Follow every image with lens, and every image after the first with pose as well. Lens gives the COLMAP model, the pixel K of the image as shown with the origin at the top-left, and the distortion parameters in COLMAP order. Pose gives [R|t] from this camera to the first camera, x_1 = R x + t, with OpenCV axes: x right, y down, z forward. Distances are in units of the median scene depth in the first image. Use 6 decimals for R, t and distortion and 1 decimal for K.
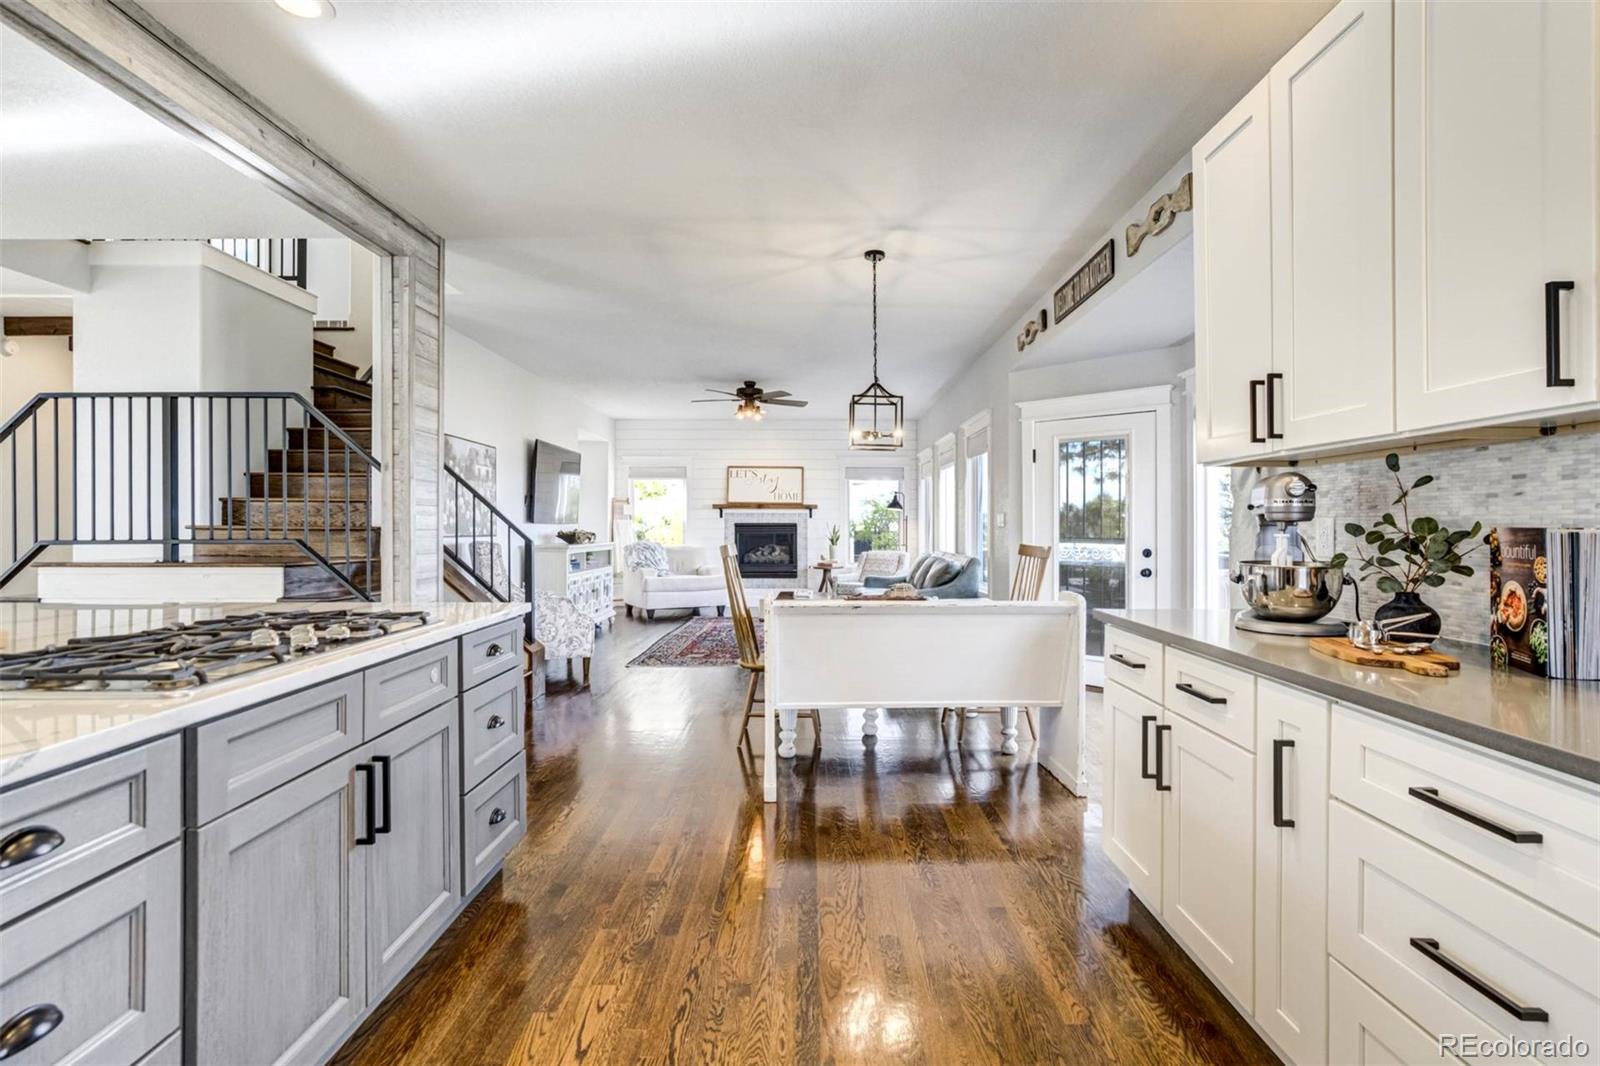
lens RADIAL K [[767.6, 0, 803.7], [0, 767.6, 512.1], [0, 0, 1]] dist [-0.021531, 0.018263]
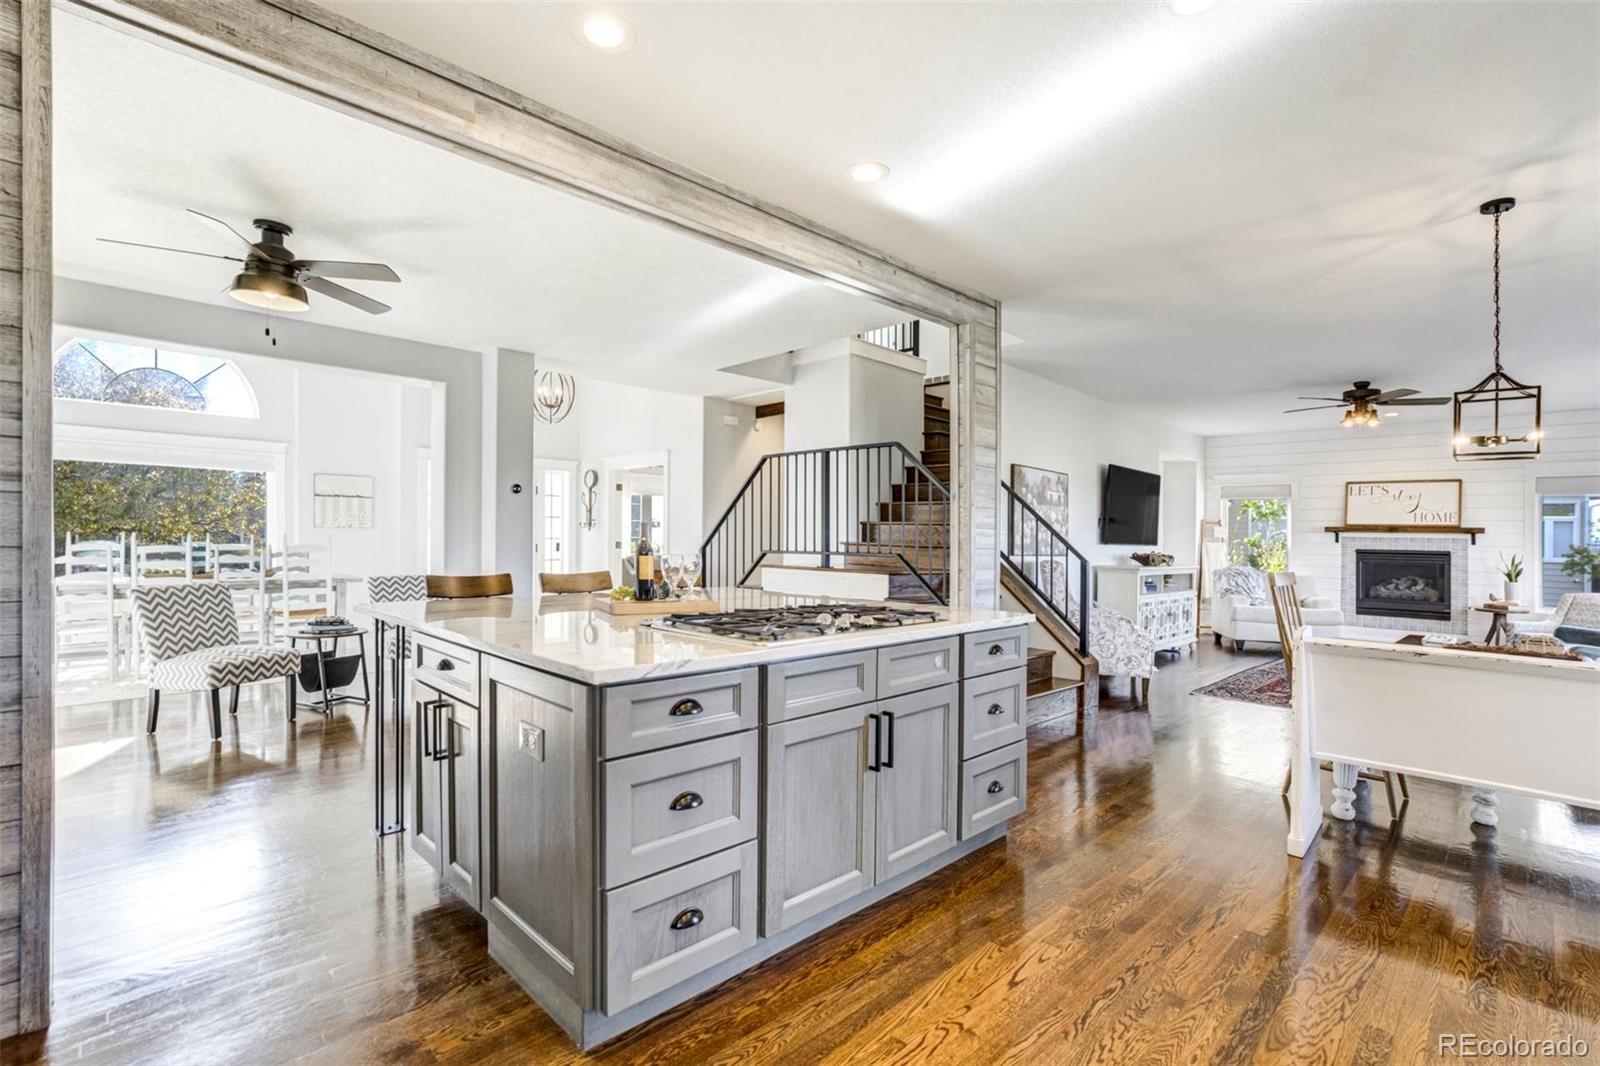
lens RADIAL K [[759.2, 0, 799.6], [0, 759.2, 541.8], [0, 0, 1]] dist [-0.034467, 0.027730]
pose [[0.705352, 0.016132, -0.708674, 0.137593], [-0.007464, 0.999855, 0.015332, -0.003838], [0.708818, -0.005525, 0.705369, -0.036965]]
